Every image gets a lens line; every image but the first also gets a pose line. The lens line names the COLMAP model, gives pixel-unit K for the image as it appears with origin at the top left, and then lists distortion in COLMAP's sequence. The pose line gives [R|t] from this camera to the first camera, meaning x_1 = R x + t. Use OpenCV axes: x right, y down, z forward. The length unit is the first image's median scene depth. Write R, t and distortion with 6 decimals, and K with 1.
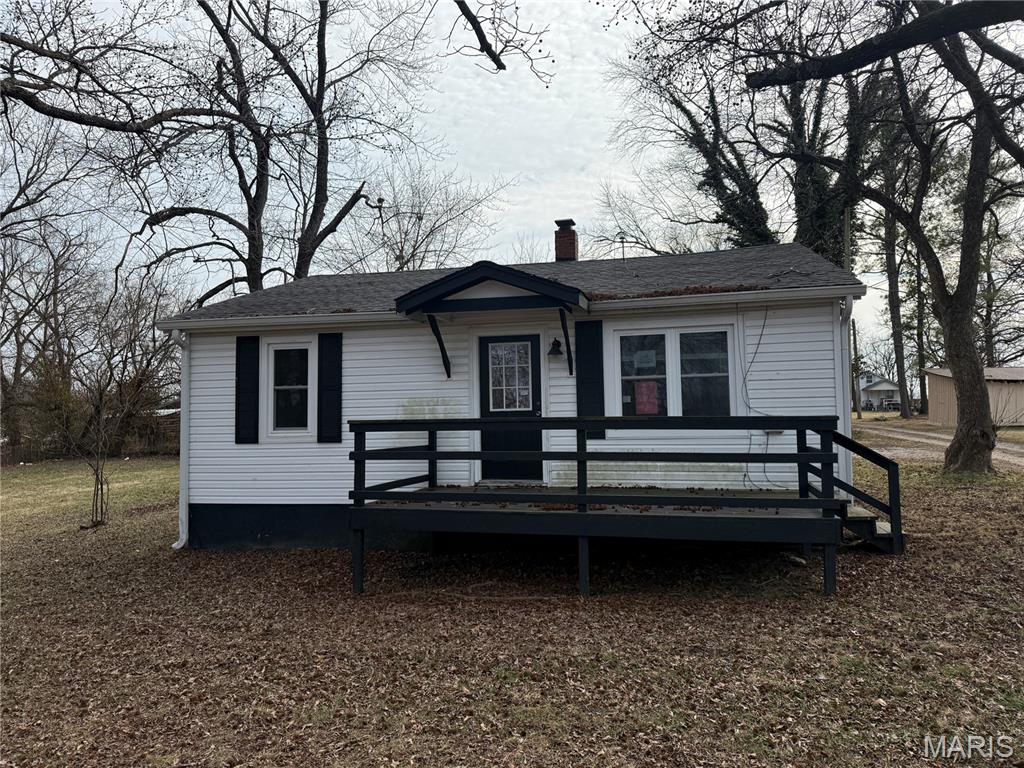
lens RADIAL K [[708.1, 0, 514.2], [0, 708.1, 385.7], [0, 0, 1]] dist [0.140866, -0.255584]
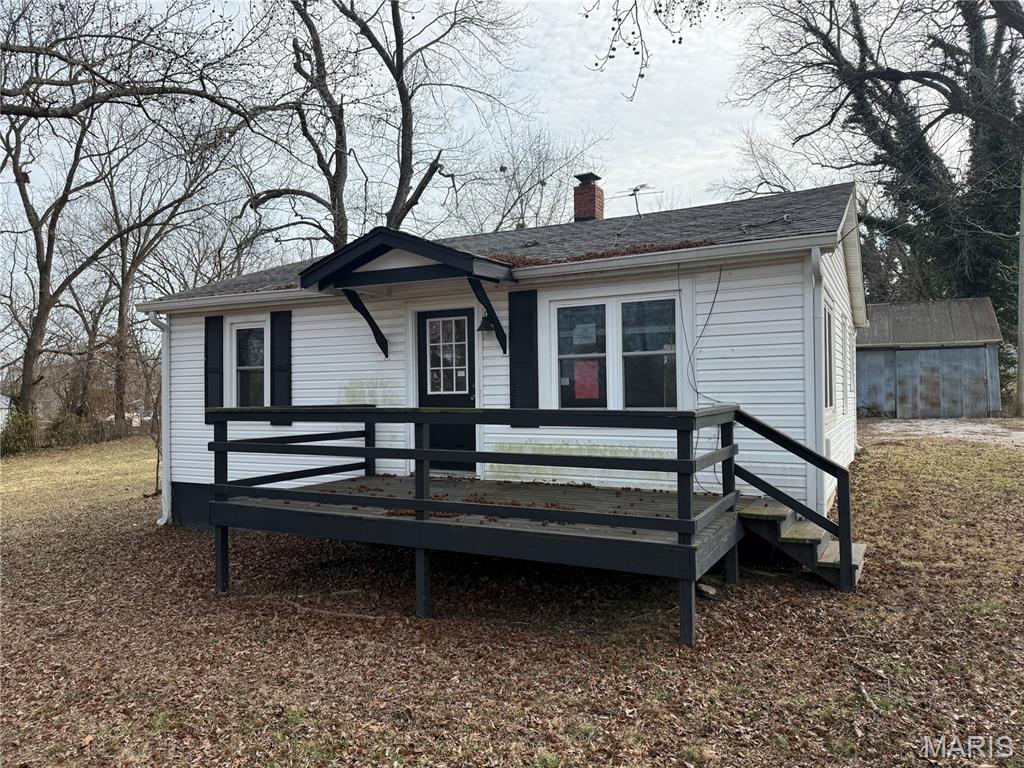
lens RADIAL K [[708.1, 0, 514.2], [0, 708.1, 385.7], [0, 0, 1]] dist [0.140866, -0.255584]
pose [[0.968192, 0.001346, -0.250206, 0.298298], [0.009979, 0.998982, 0.043987, -0.013585], [0.250010, -0.045084, 0.967193, 0.150677]]
